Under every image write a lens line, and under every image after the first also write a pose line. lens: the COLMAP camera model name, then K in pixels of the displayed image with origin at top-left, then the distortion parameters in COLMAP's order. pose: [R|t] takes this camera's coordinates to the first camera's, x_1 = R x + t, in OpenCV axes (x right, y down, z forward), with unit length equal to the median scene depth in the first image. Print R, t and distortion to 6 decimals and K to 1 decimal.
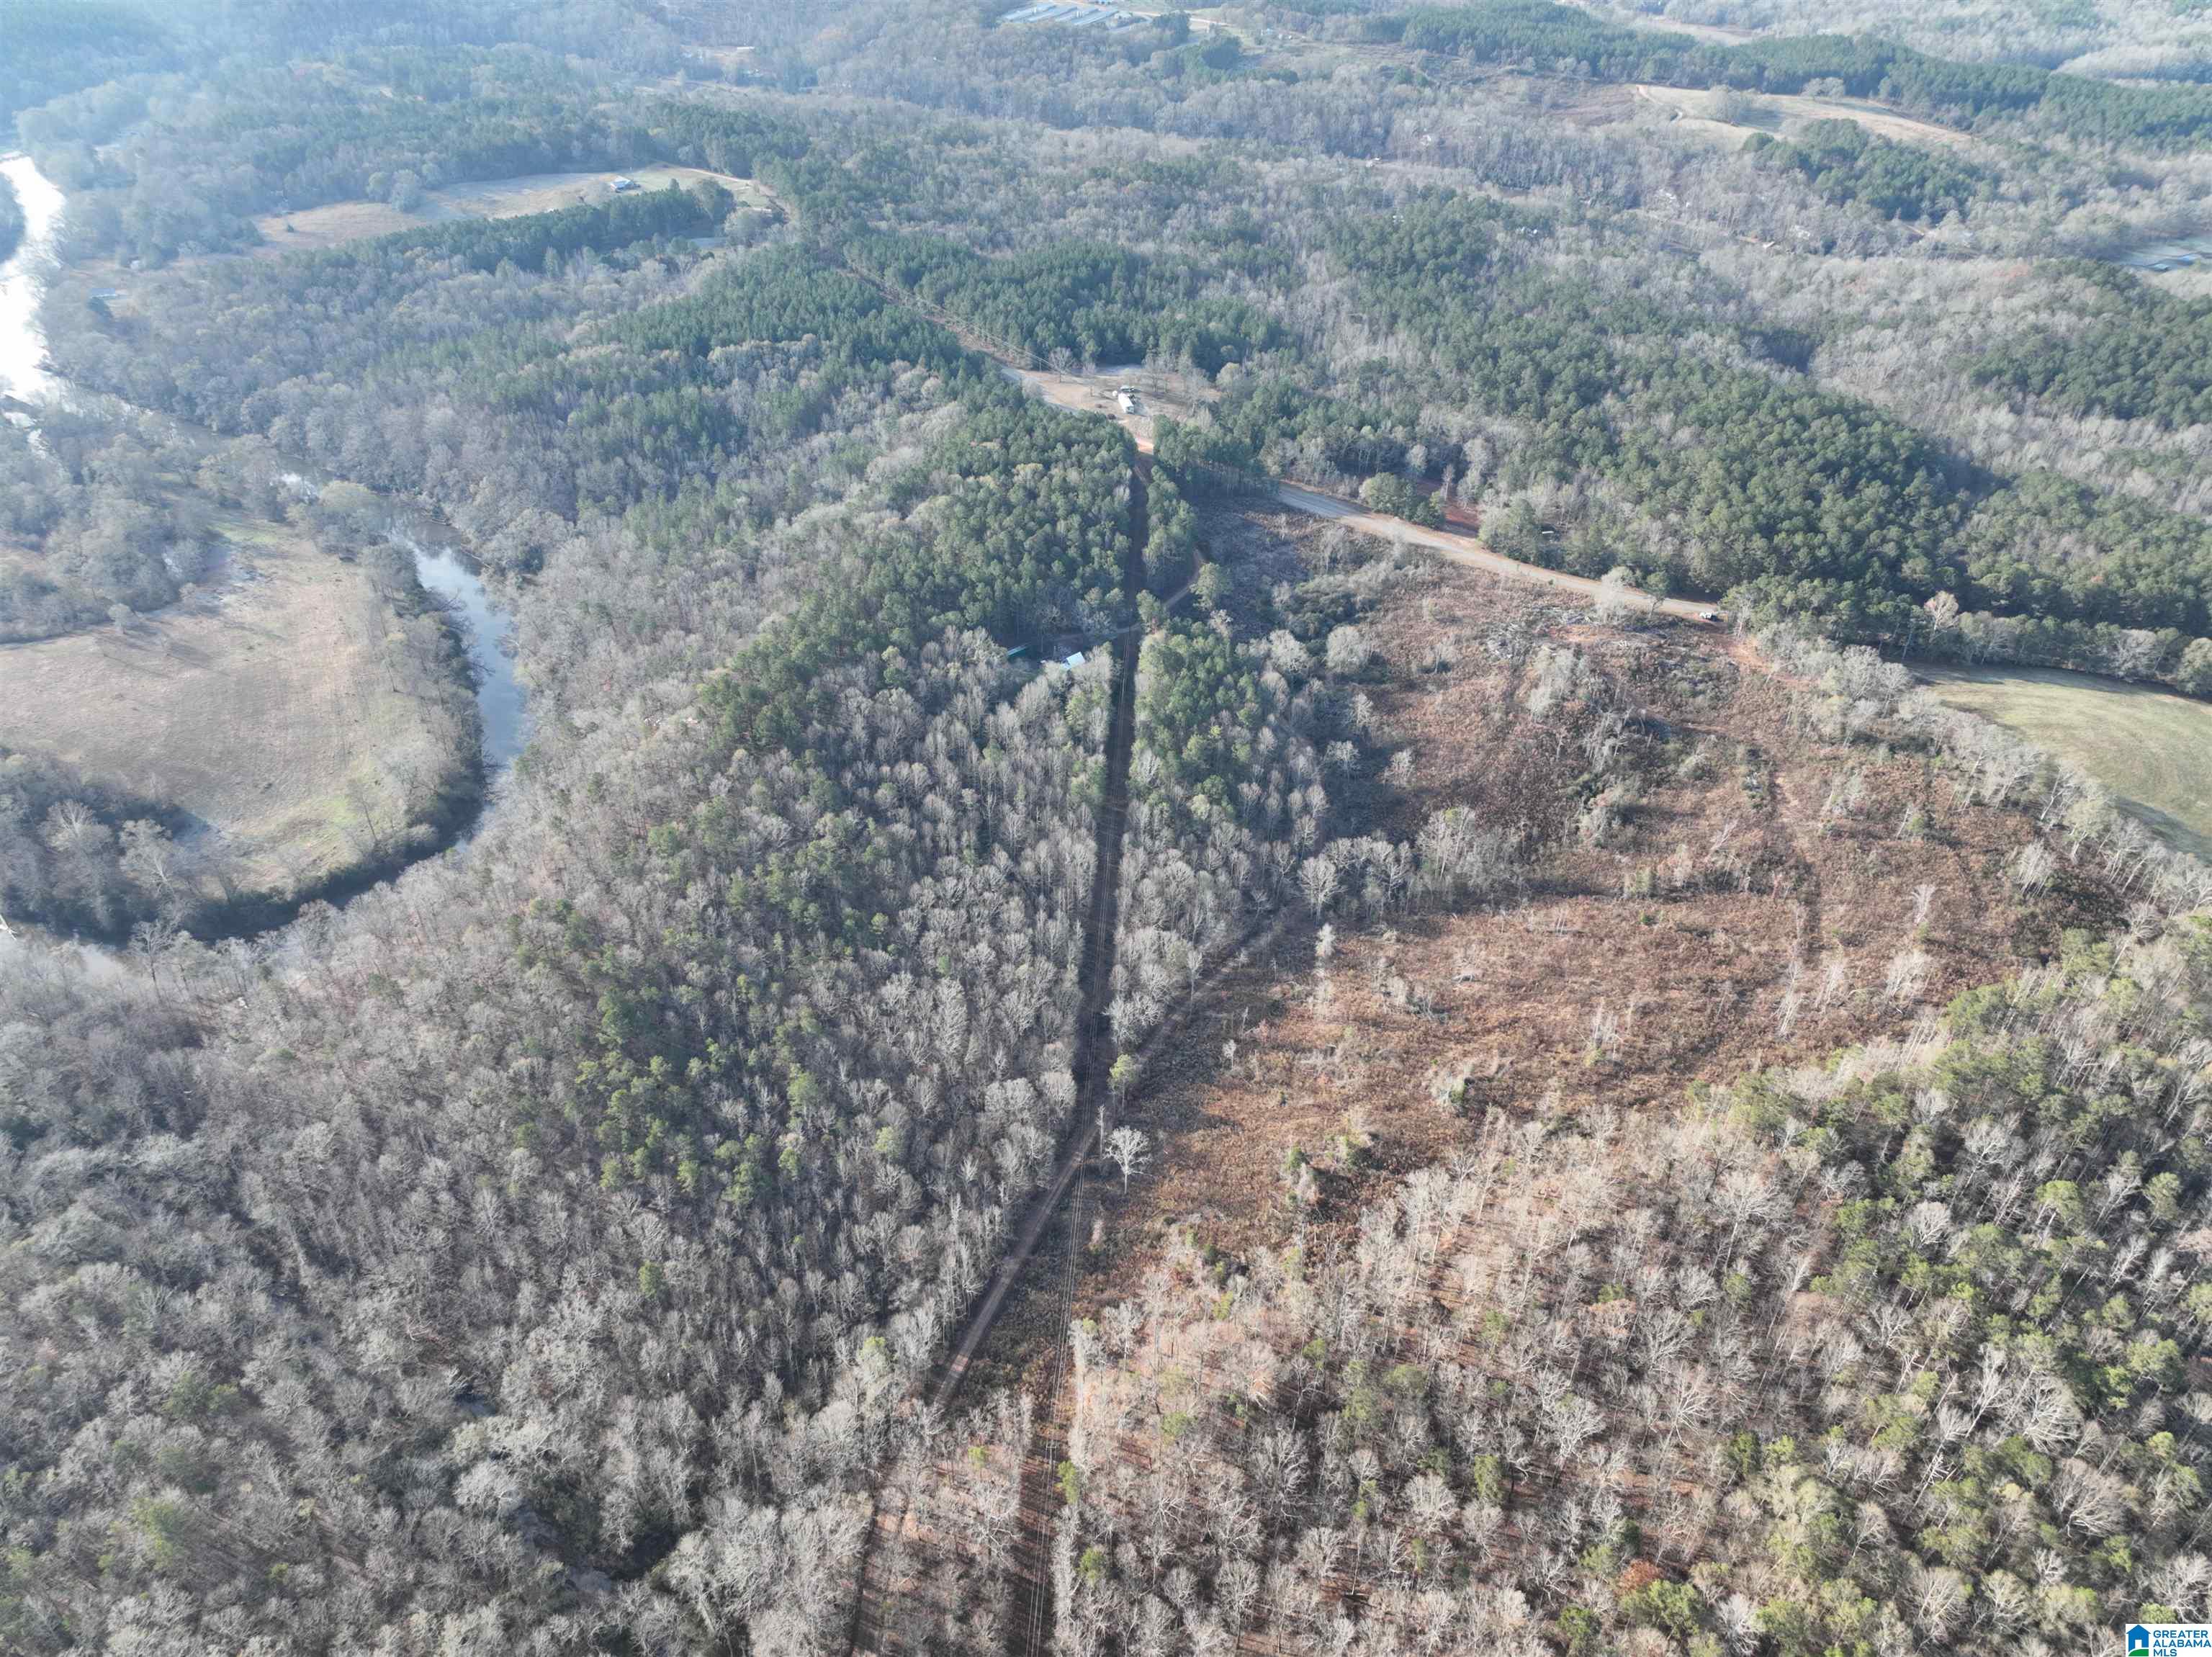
lens RADIAL K [[1564.1, 0, 1103.3], [0, 1564.1, 825.4], [0, 0, 1]] dist [-0.003124, 0.022883]
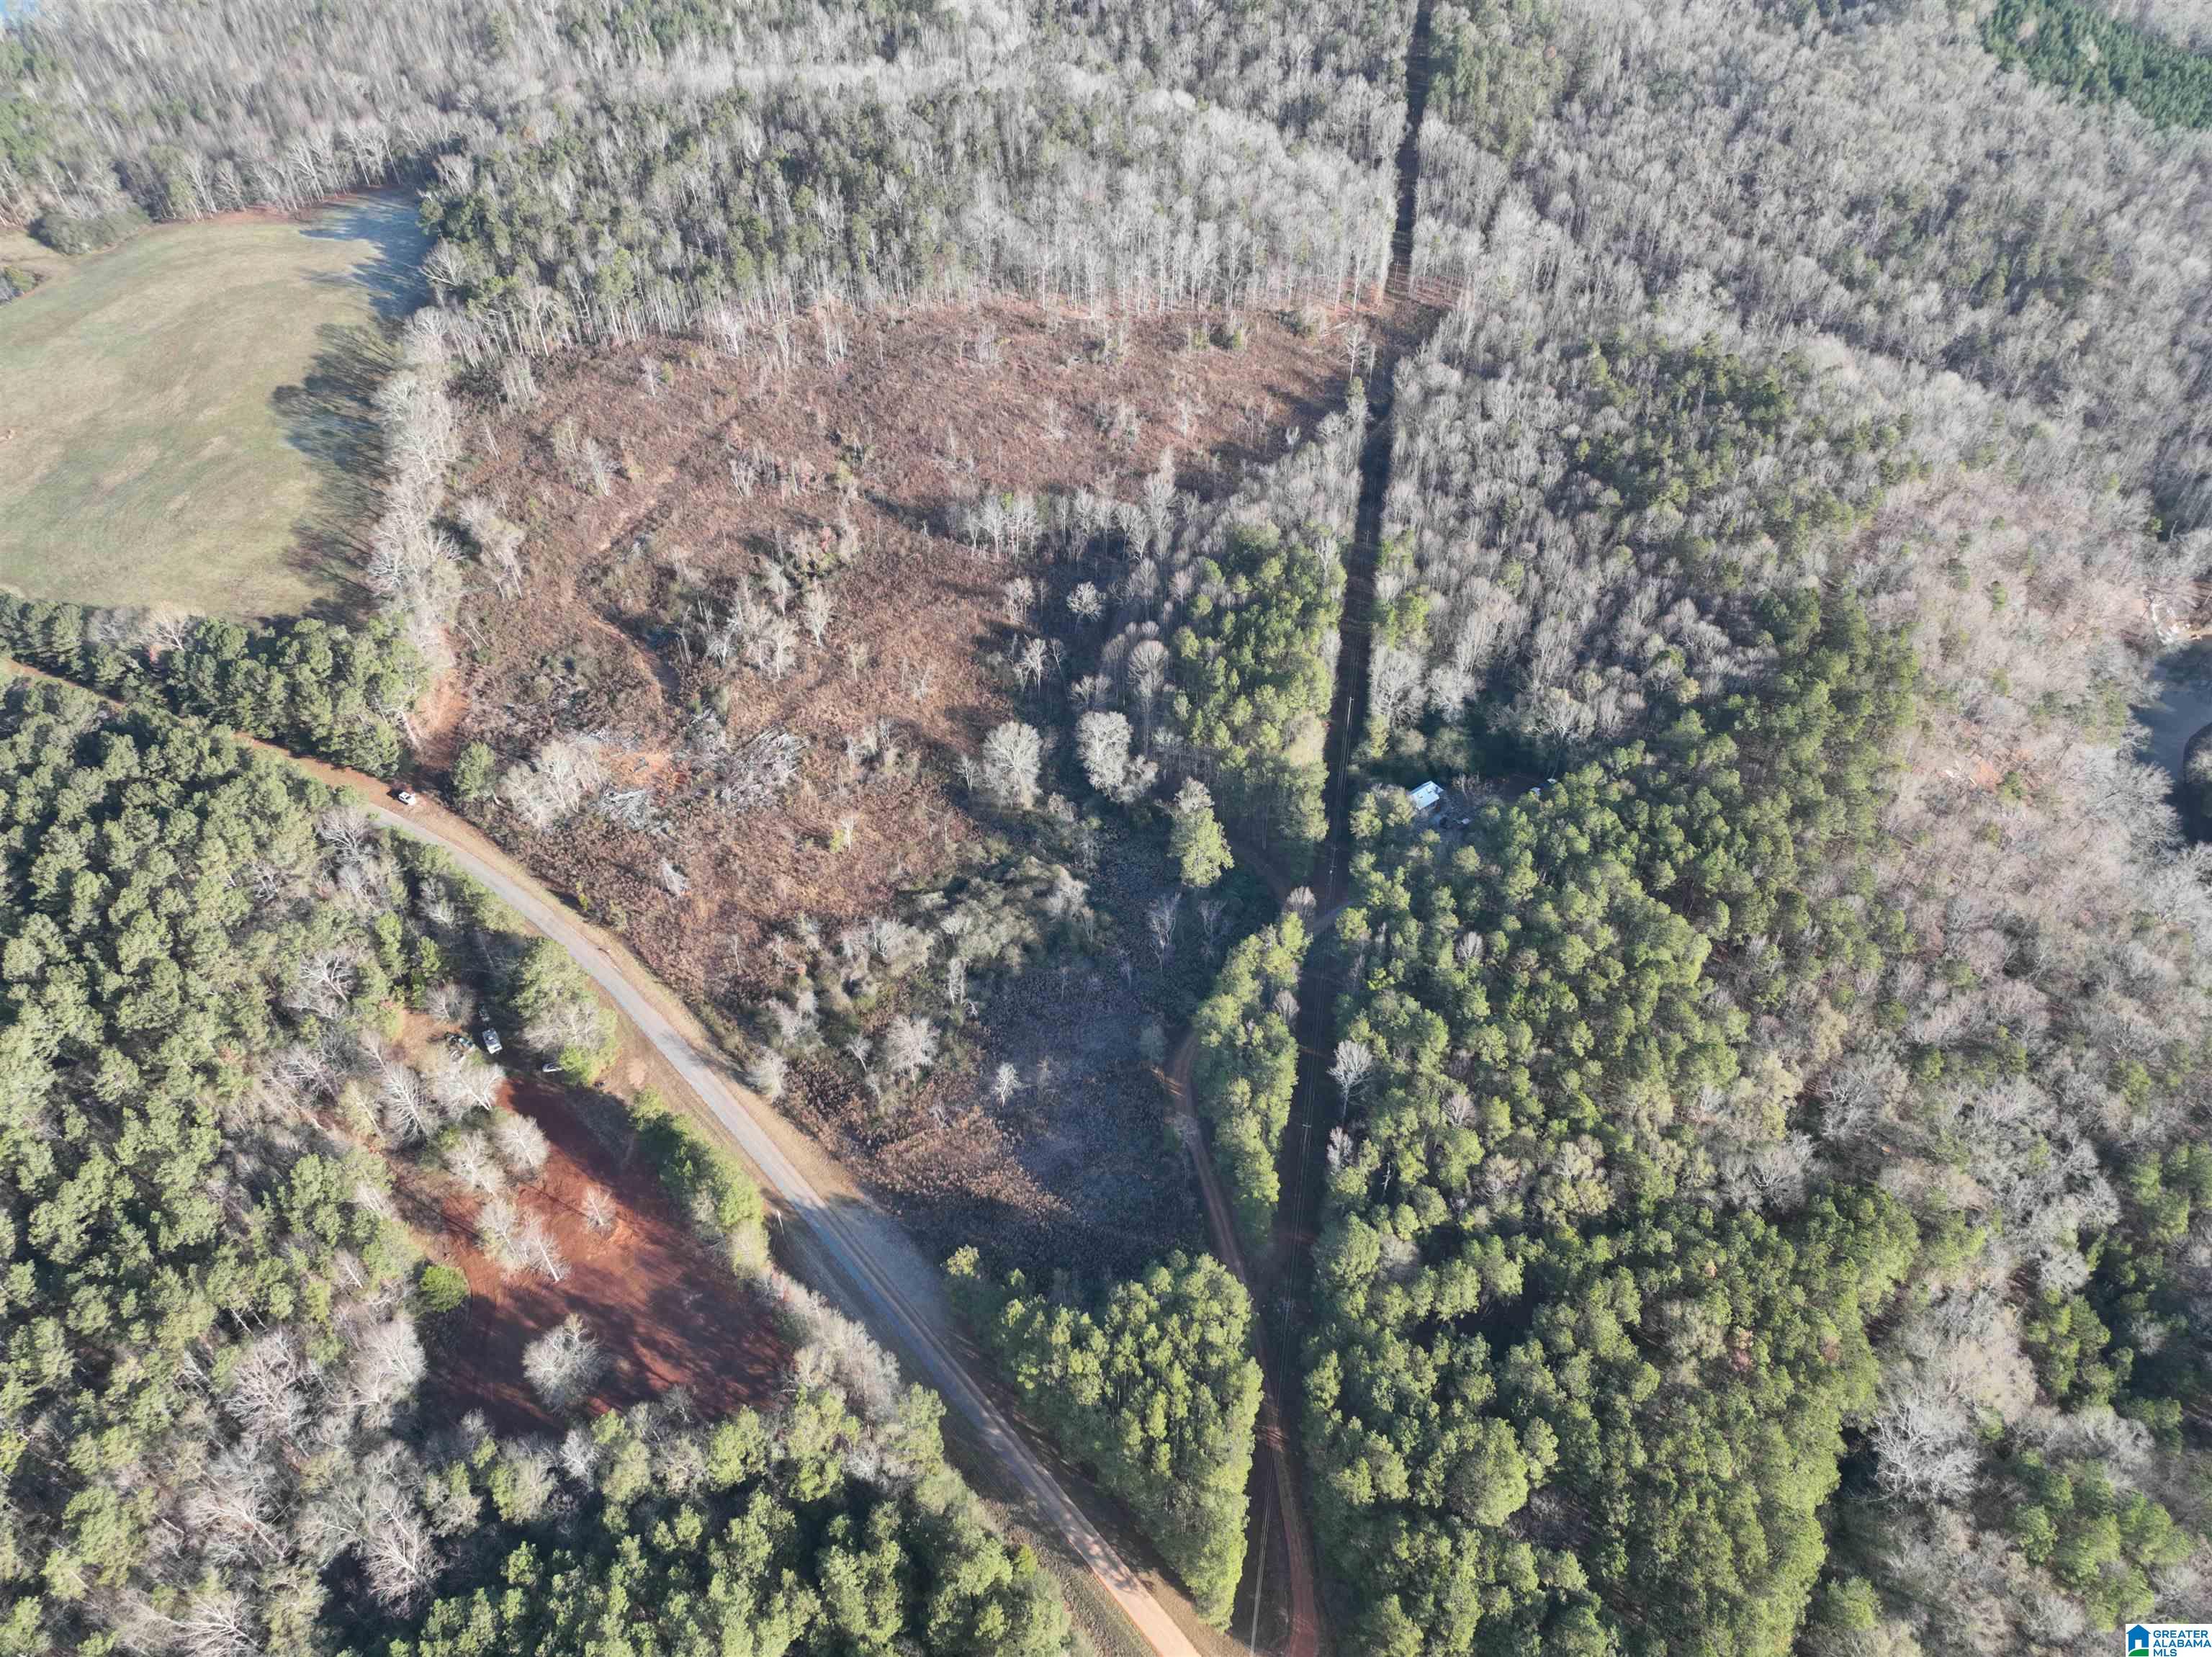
lens RADIAL K [[1564.1, 0, 1103.3], [0, 1564.1, 825.4], [0, 0, 1]] dist [-0.003124, 0.022883]
pose [[-0.993300, -0.079598, 0.083781, 0.057640], [0.071017, 0.151494, 0.985904, -0.756866], [-0.091168, 0.985248, -0.144827, 1.095398]]
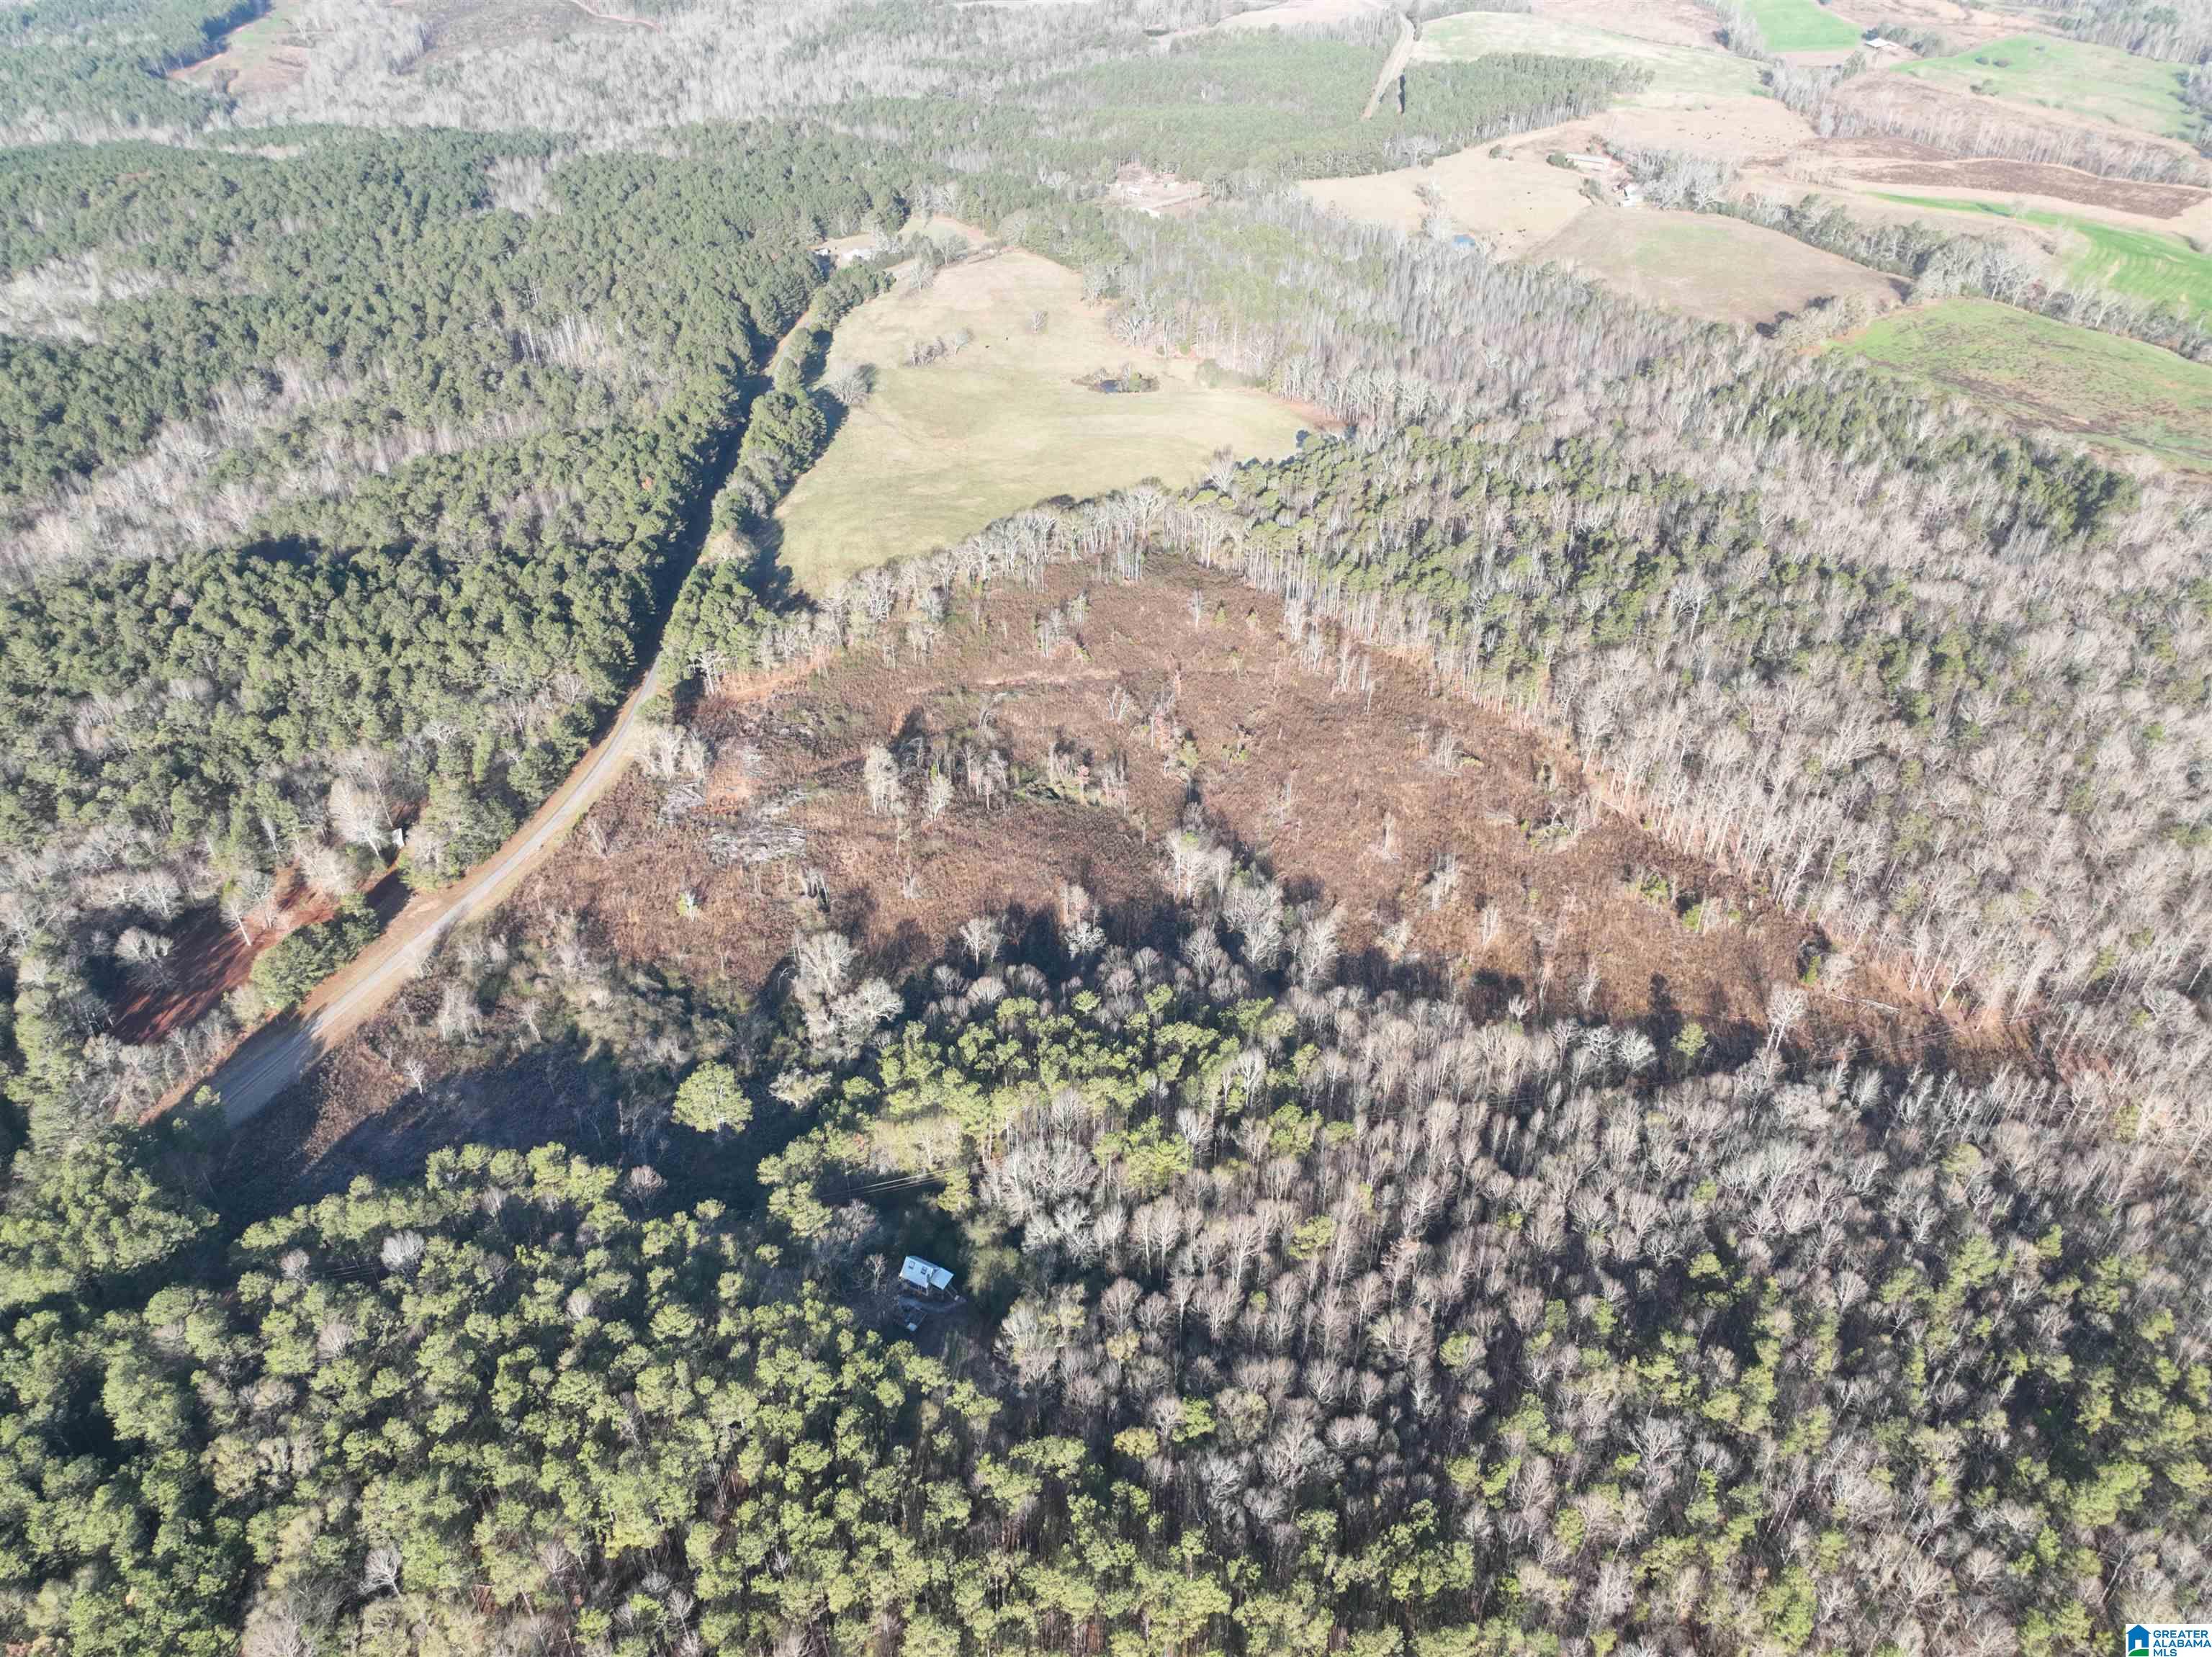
lens RADIAL K [[1564.1, 0, 1103.3], [0, 1564.1, 825.4], [0, 0, 1]] dist [-0.003124, 0.022883]
pose [[-0.320944, -0.555408, 0.767148, -0.392863], [0.553262, 0.547476, 0.627830, -0.513060], [-0.768697, 0.625933, 0.131577, 0.744488]]
